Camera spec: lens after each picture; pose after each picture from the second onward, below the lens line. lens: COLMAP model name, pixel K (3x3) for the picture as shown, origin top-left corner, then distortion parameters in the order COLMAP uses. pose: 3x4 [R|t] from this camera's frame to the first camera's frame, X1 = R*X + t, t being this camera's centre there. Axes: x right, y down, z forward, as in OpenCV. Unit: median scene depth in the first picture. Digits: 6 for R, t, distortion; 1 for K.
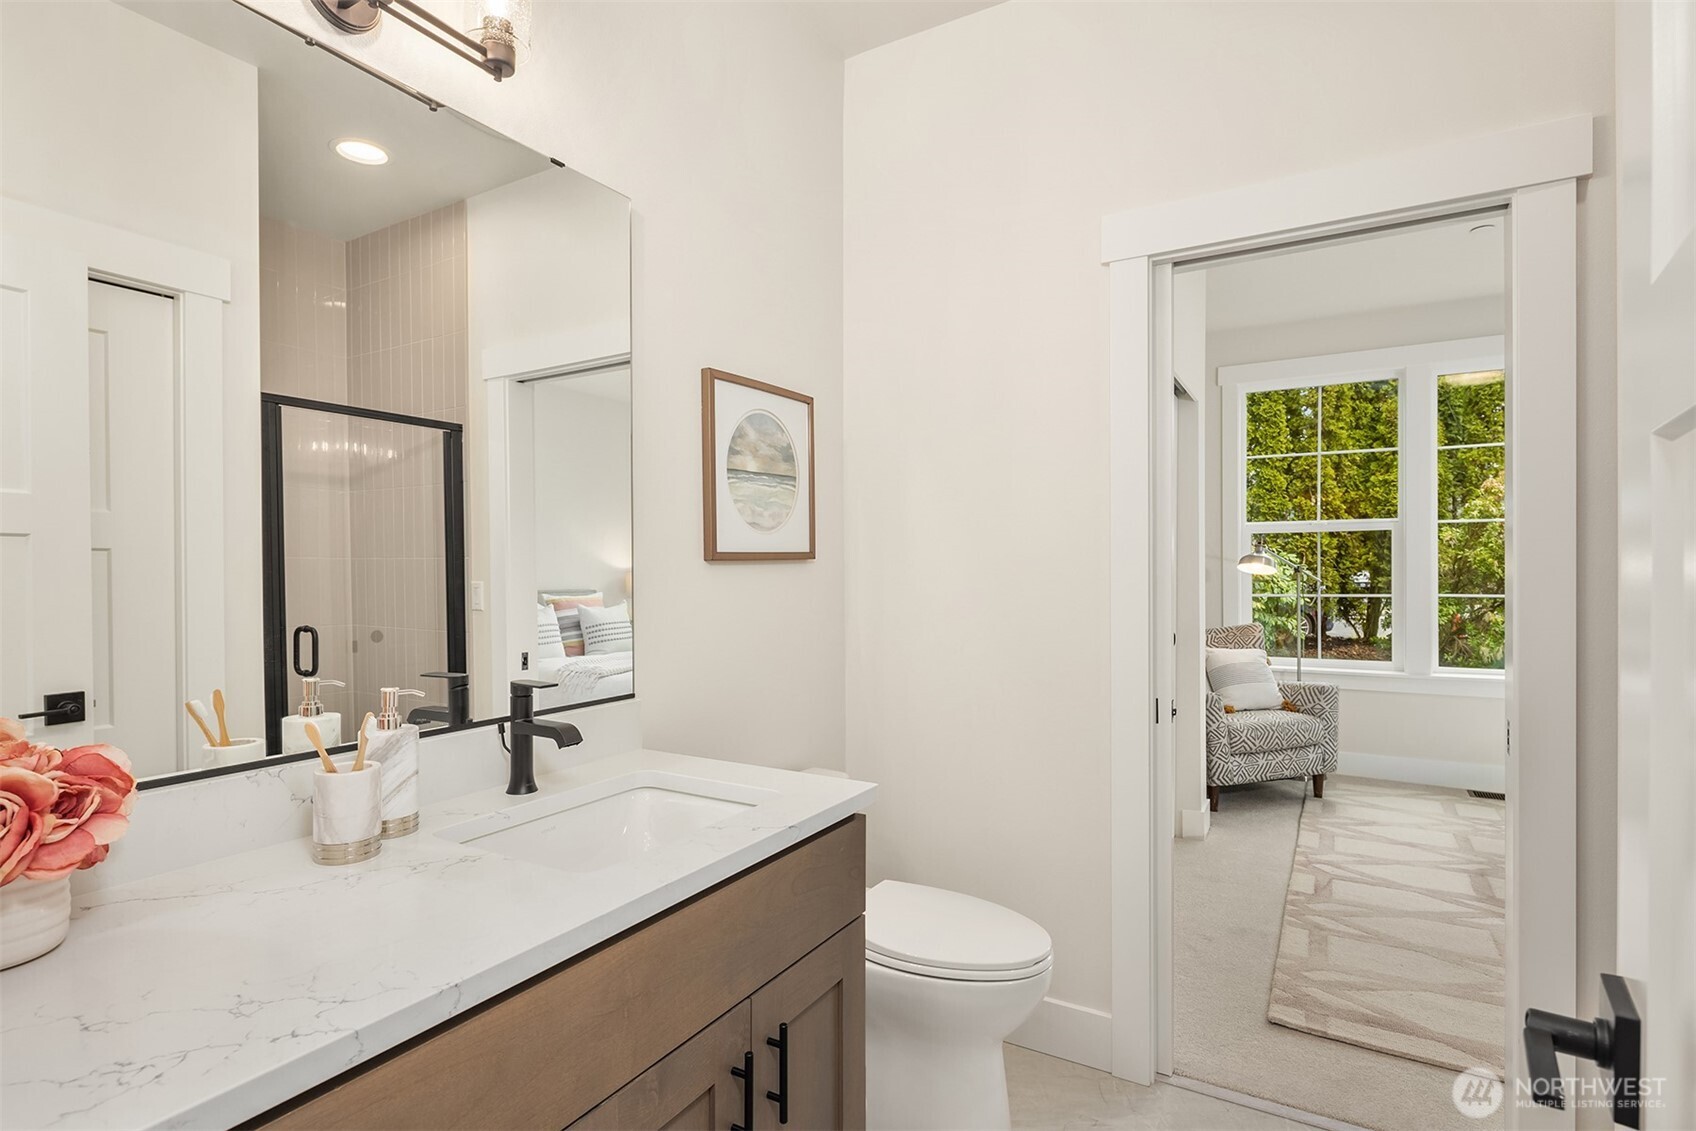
lens RADIAL K [[847.4, 0, 857.5], [0, 847.4, 568.5], [0, 0, 1]] dist [-0.003311, -0.000016]
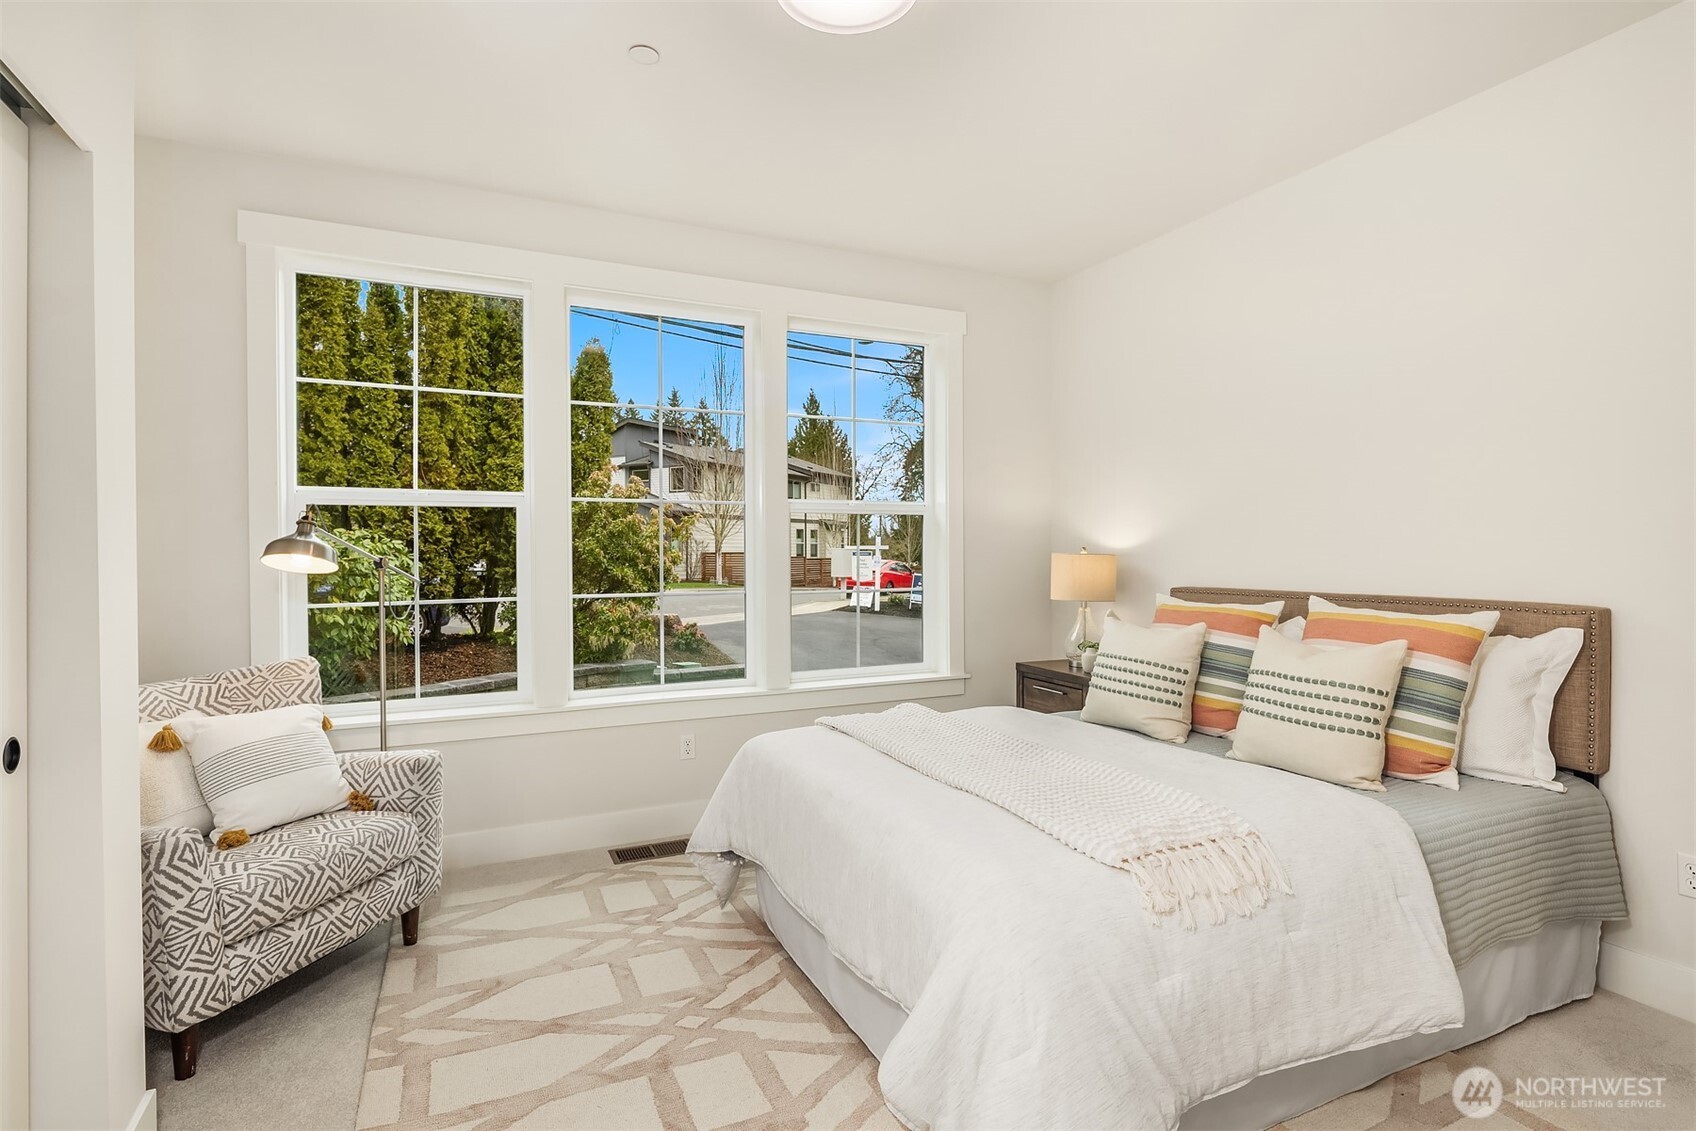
lens RADIAL K [[847.4, 0, 858.6], [0, 847.4, 560.9], [0, 0, 1]] dist [-0.003311, -0.000016]
pose [[0.574498, -0.005232, 0.818489, 0.206117], [0.001784, 0.999985, 0.005139, -0.003495], [-0.818504, -0.001492, 0.574499, 0.343515]]
